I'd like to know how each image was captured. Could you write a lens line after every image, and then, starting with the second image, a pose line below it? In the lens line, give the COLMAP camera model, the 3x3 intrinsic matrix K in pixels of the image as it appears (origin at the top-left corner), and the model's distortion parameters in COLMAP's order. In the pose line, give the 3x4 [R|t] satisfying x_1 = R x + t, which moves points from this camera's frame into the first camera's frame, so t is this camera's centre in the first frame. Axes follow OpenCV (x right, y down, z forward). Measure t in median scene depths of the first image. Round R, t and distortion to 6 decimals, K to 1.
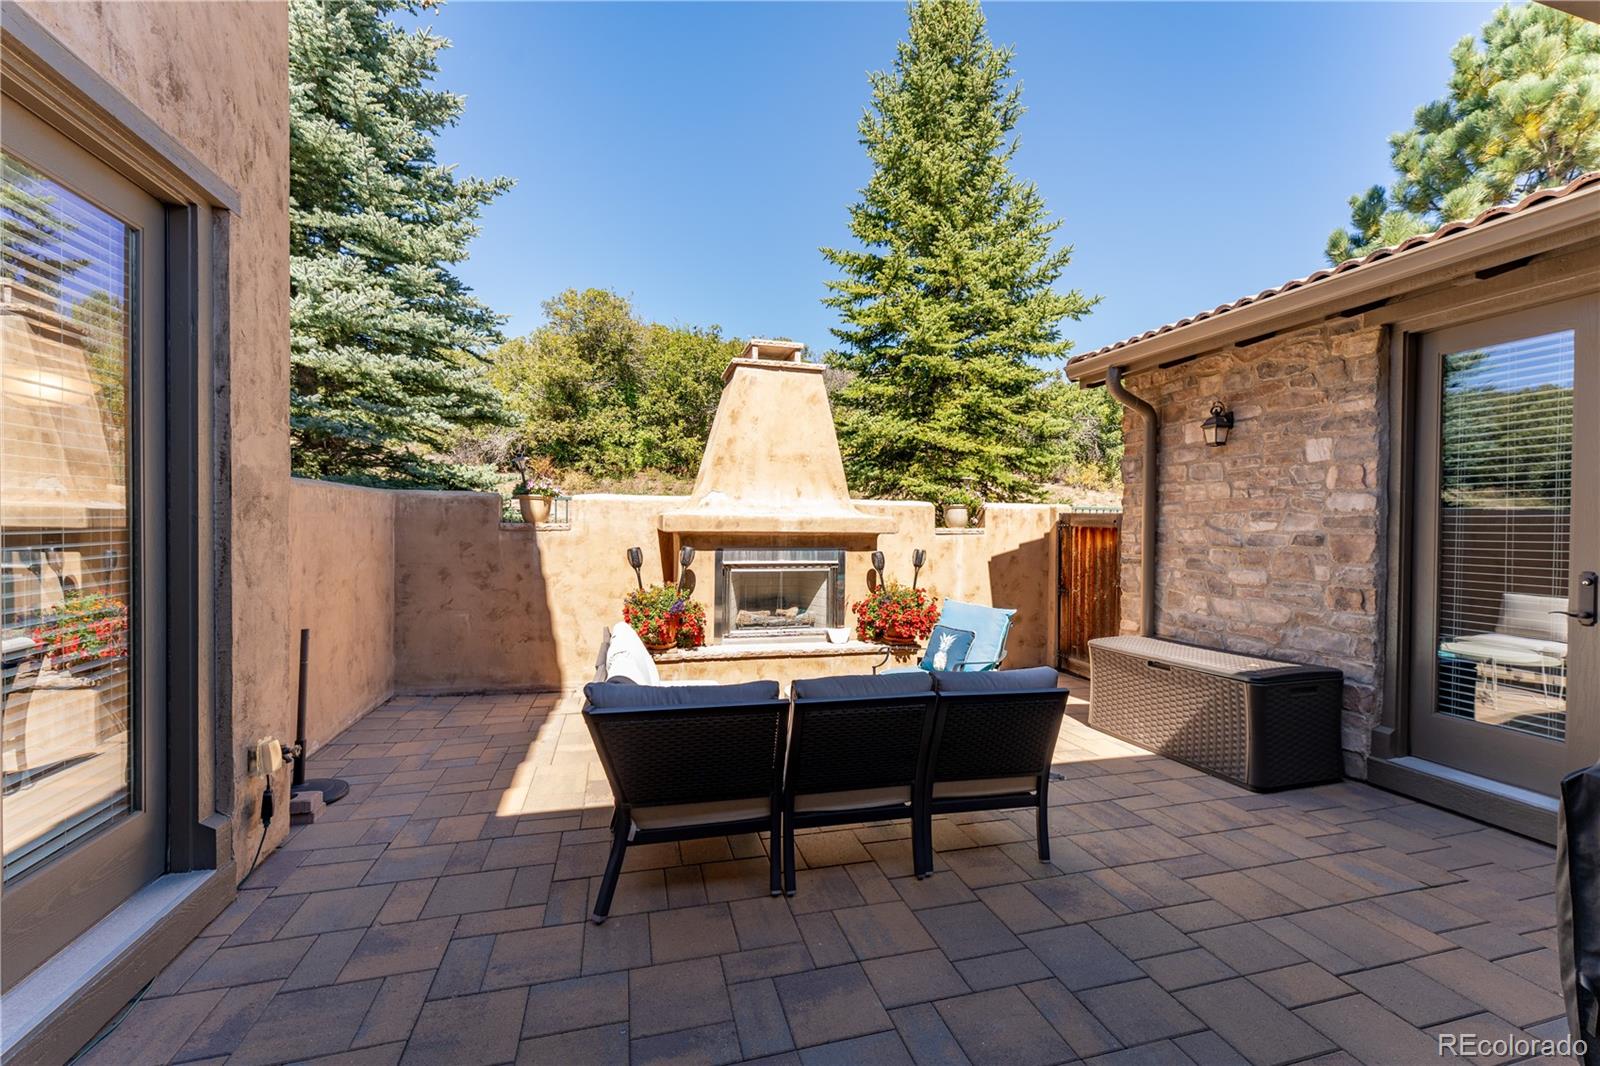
lens RADIAL K [[633.7, 0, 792.5], [0, 633.7, 530.9], [0, 0, 1]] dist [-0.000398, -0.000318]
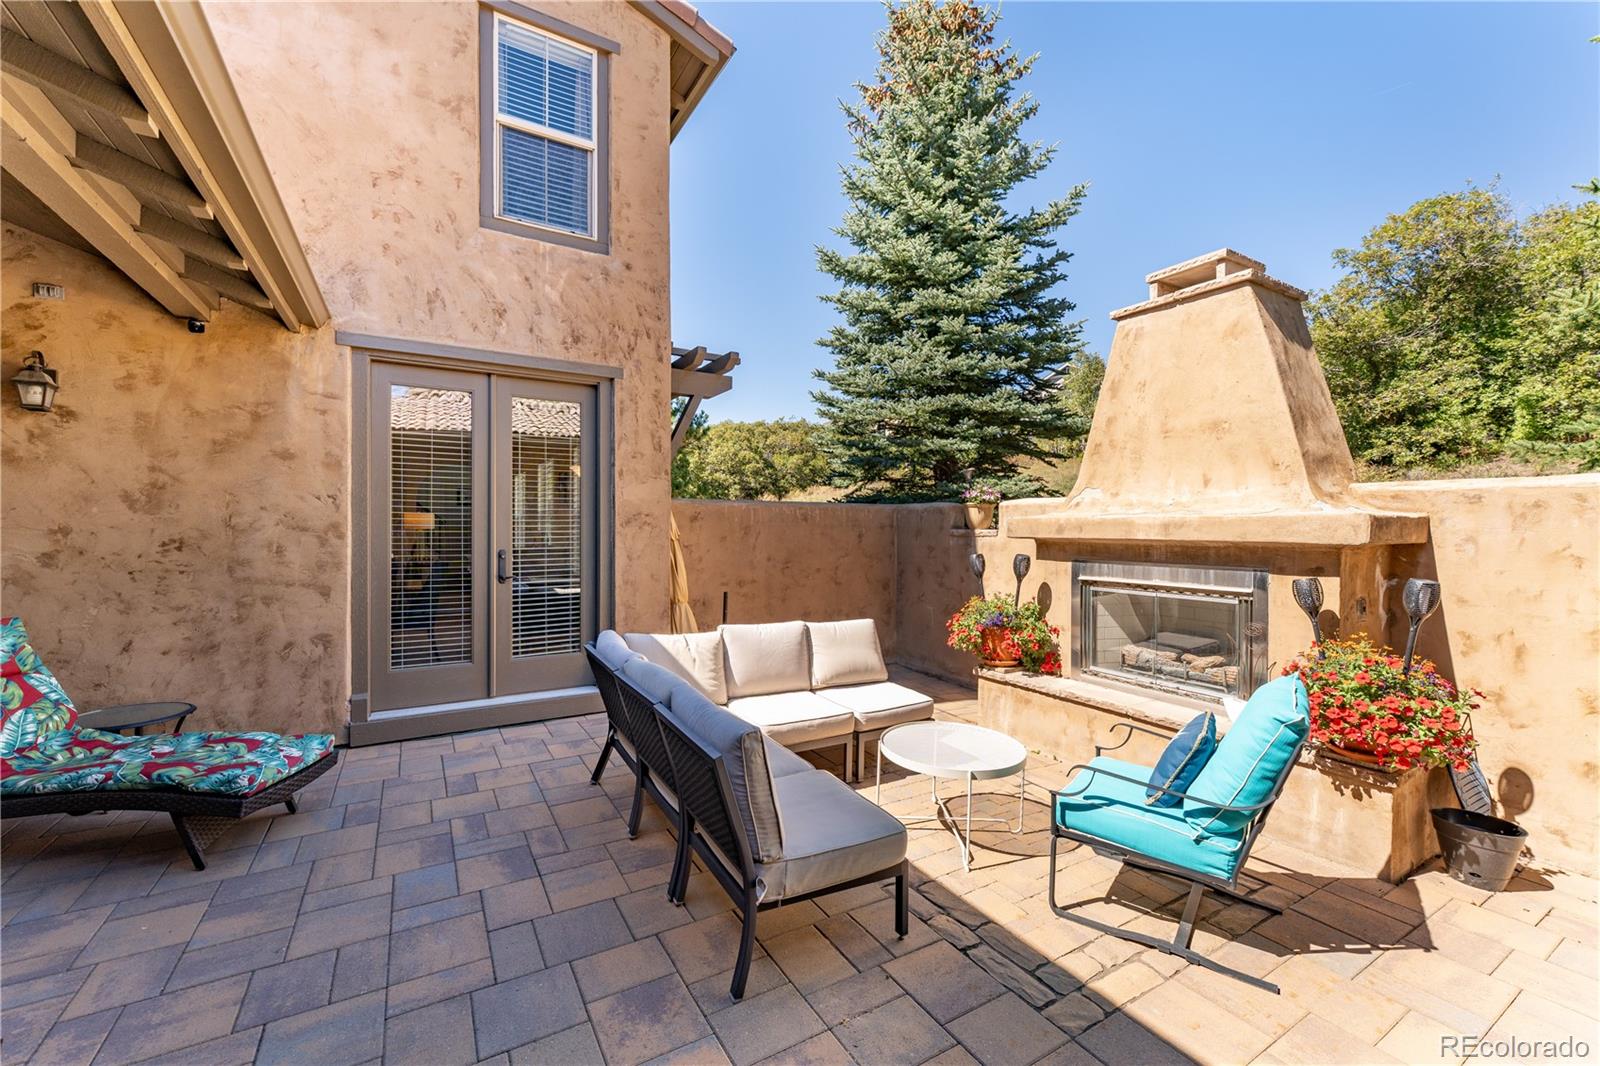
lens RADIAL K [[633.7, 0, 792.5], [0, 633.7, 530.9], [0, 0, 1]] dist [-0.000398, -0.000318]
pose [[0.271751, -0.004576, -0.962357, 1.595526], [-0.012582, 0.999886, -0.008307, 0.008334], [0.962285, 0.014366, 0.271662, 1.253469]]
